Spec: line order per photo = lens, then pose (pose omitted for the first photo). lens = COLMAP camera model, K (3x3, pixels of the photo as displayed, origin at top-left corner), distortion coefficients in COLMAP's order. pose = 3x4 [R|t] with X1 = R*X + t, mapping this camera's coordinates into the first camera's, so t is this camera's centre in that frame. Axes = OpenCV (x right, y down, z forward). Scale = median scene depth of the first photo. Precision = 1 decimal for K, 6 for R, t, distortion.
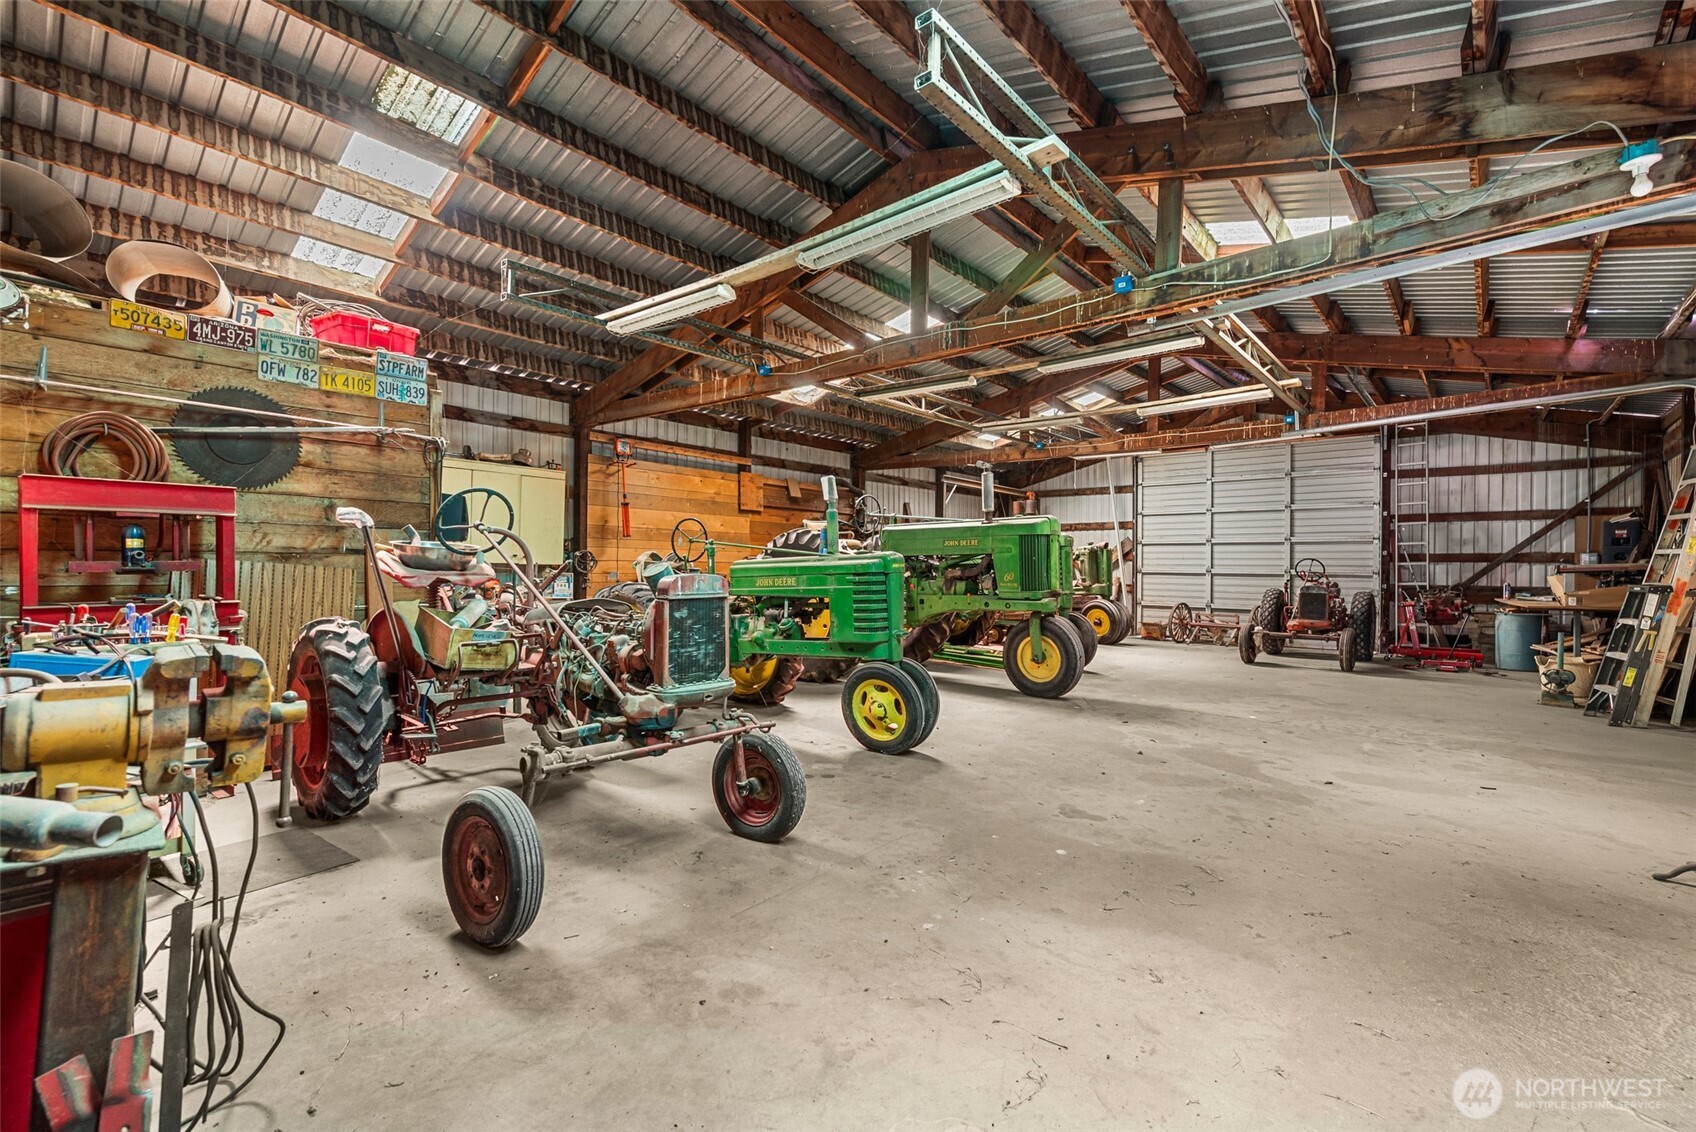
lens RADIAL K [[746.1, 0, 859.3], [0, 746.1, 566.0], [0, 0, 1]] dist [0.000767, -0.000502]
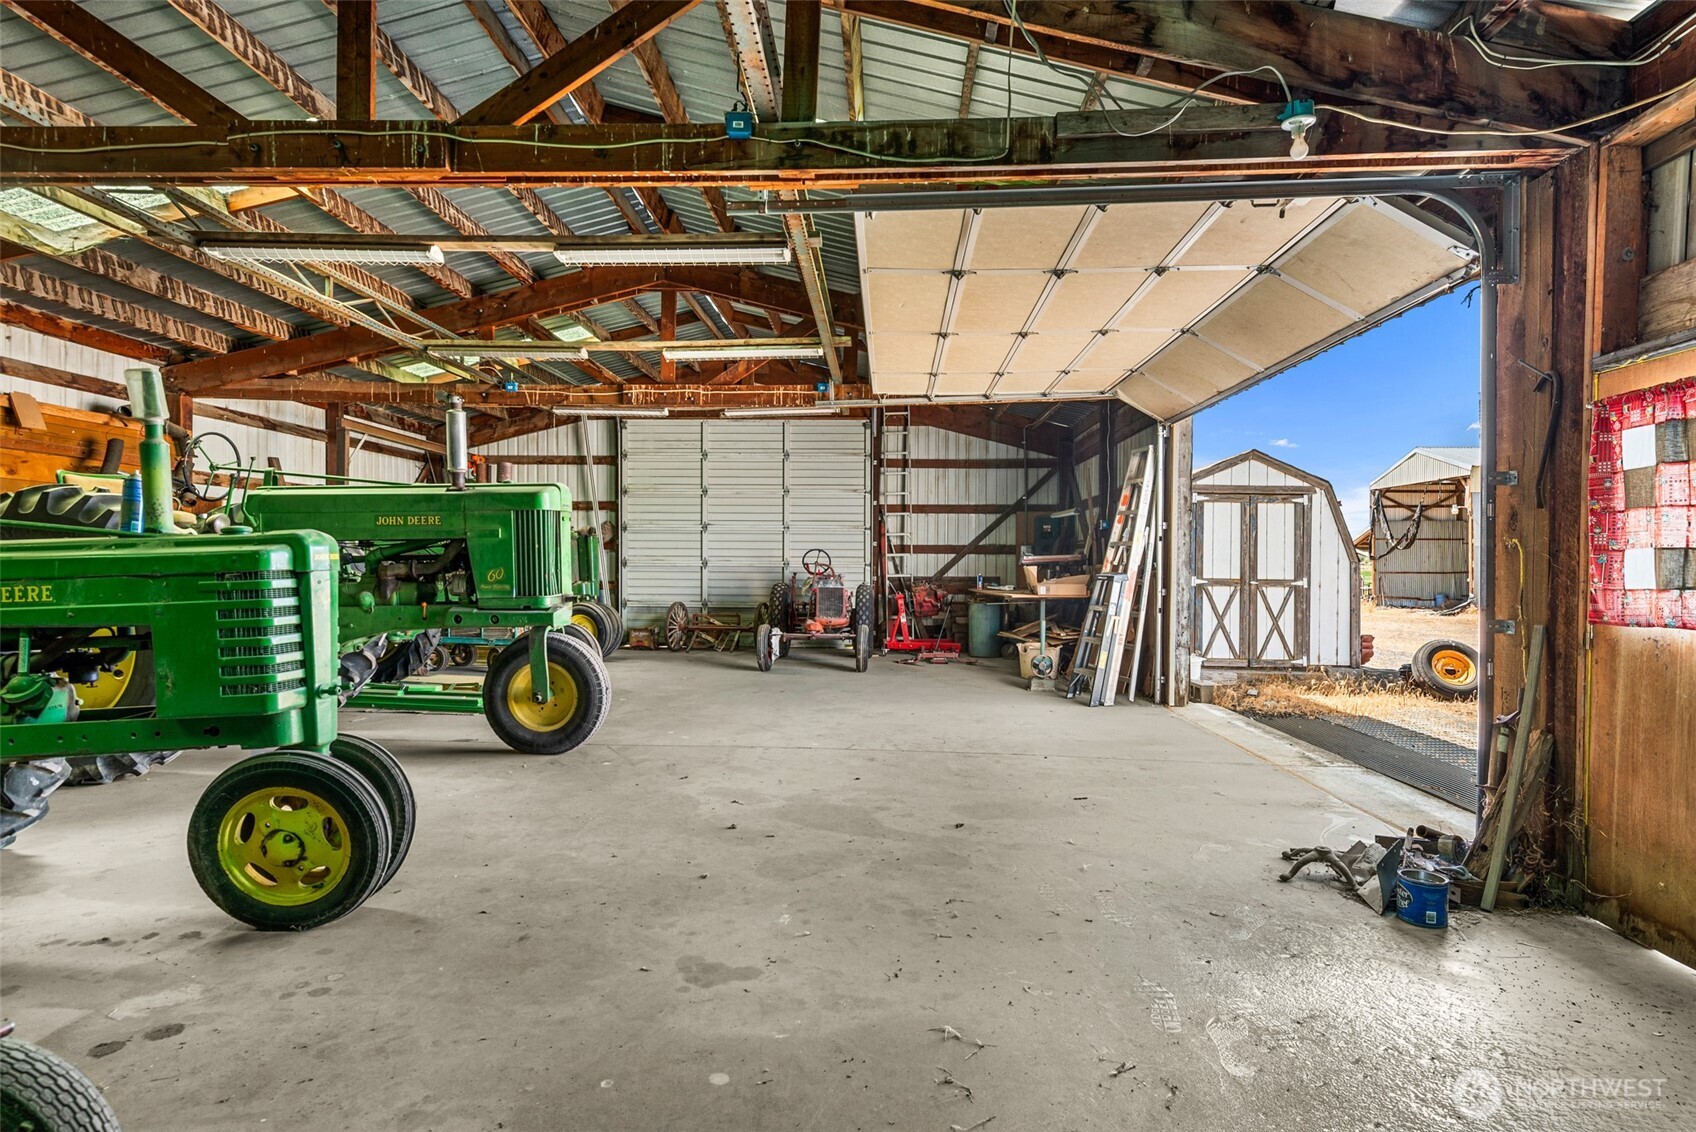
lens RADIAL K [[860.6, 0, 848.0], [0, 860.6, 566.0], [0, 0, 1]] dist [0.002667, -0.000358]
pose [[0.776880, -0.007368, 0.629606, -0.029986], [0.001418, 0.999949, 0.009953, 0.000136], [-0.629647, -0.006840, 0.776851, 0.219482]]
